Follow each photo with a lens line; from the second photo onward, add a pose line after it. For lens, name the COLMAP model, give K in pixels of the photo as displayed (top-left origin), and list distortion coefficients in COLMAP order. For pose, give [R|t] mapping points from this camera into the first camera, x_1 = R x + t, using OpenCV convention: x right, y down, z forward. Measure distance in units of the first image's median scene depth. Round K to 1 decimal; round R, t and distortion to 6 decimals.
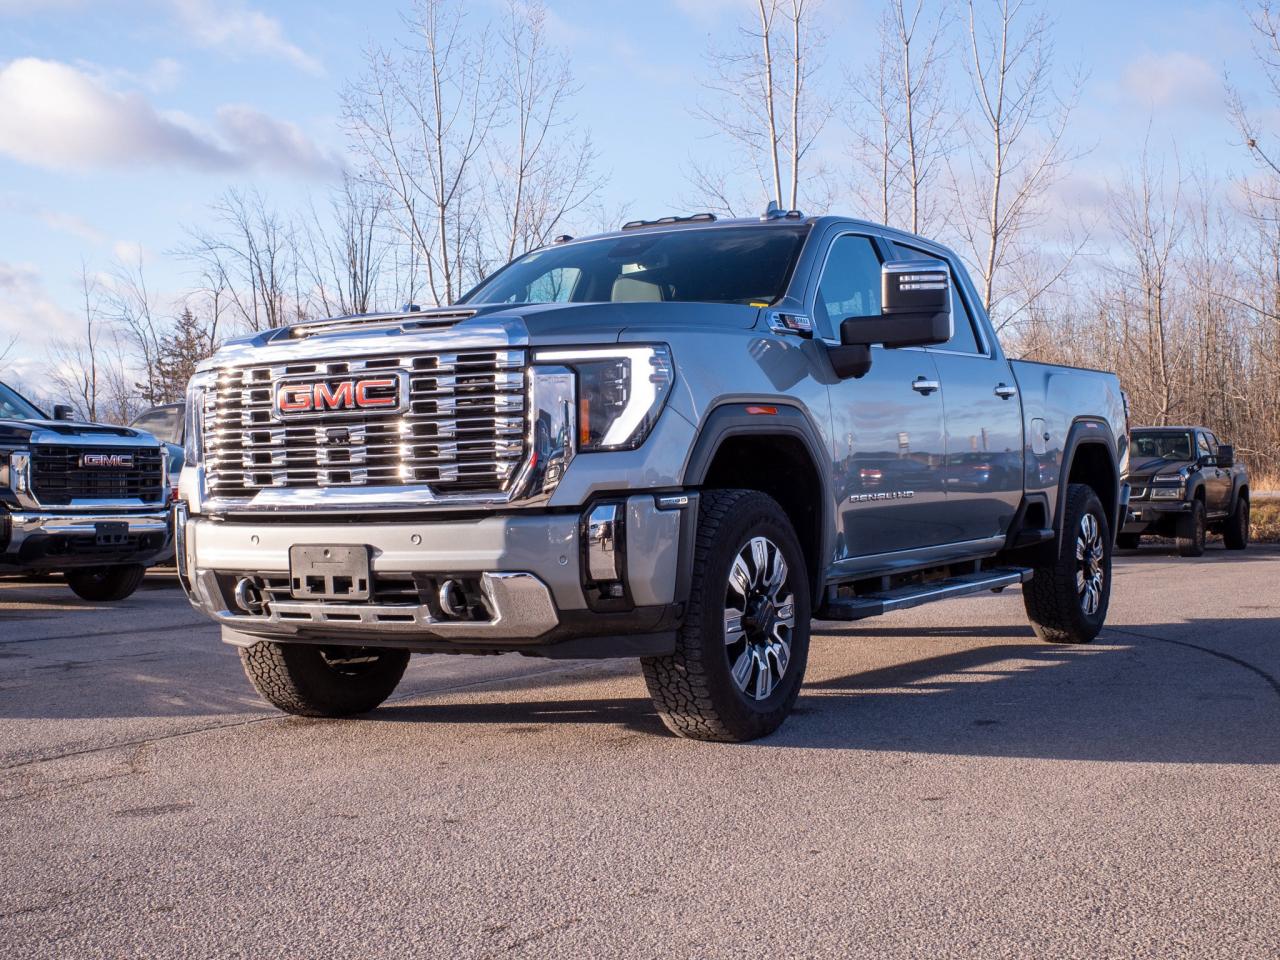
lens RADIAL K [[1810.6, 0, 640.0], [0, 1810.6, 480.0], [0, 0, 1]] dist [-0.043501, -0.035042]
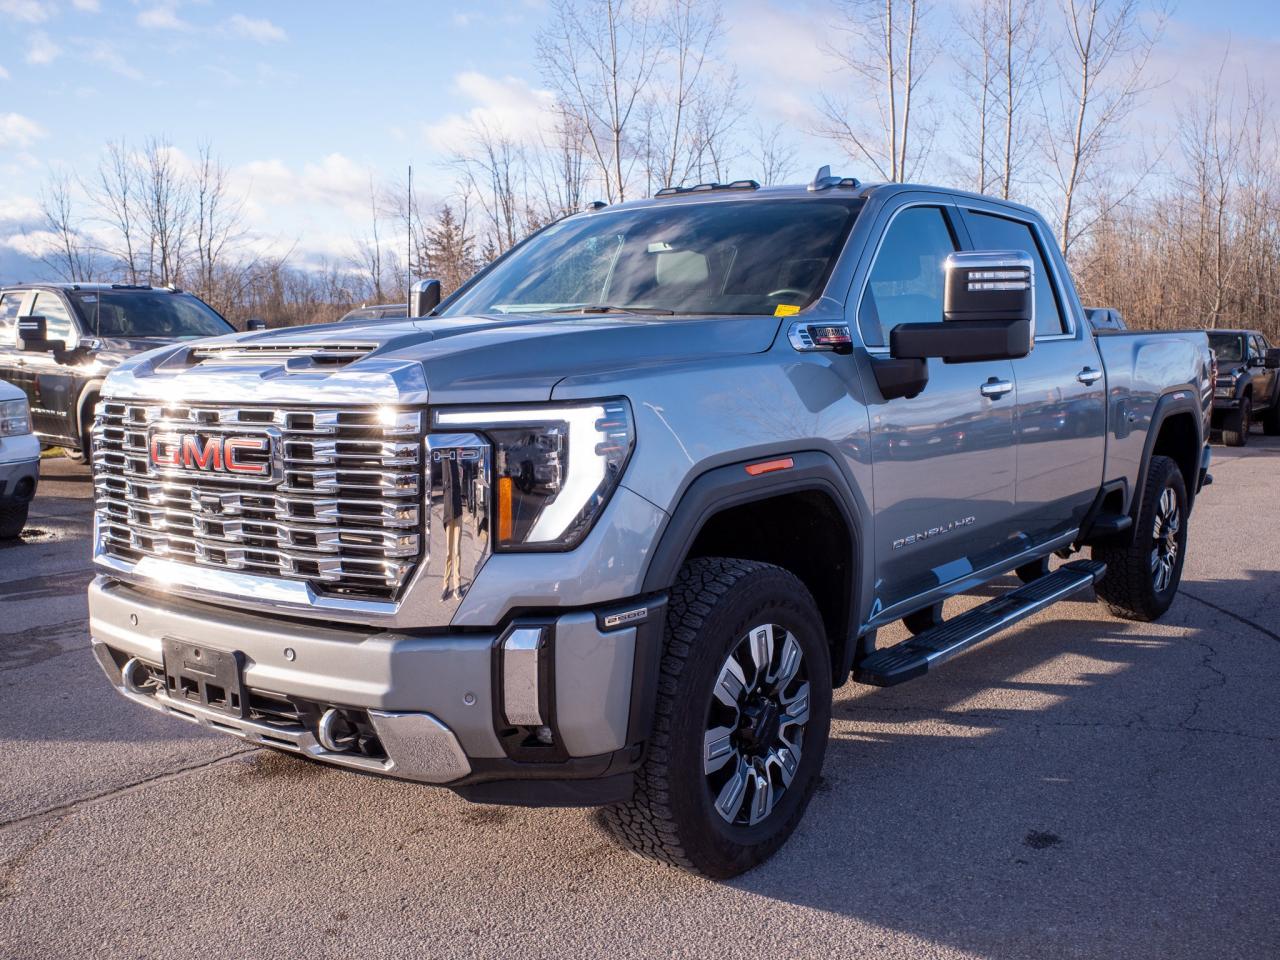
lens RADIAL K [[1304.4, 0, 601.7], [0, 1304.4, 548.5], [0, 0, 1]] dist [-0.038794, 0.003583]
pose [[0.989740, 0.034863, -0.138565, 0.075635], [-0.011483, 0.986047, 0.166072, -0.096502], [0.142421, -0.162777, 0.976330, 0.450420]]
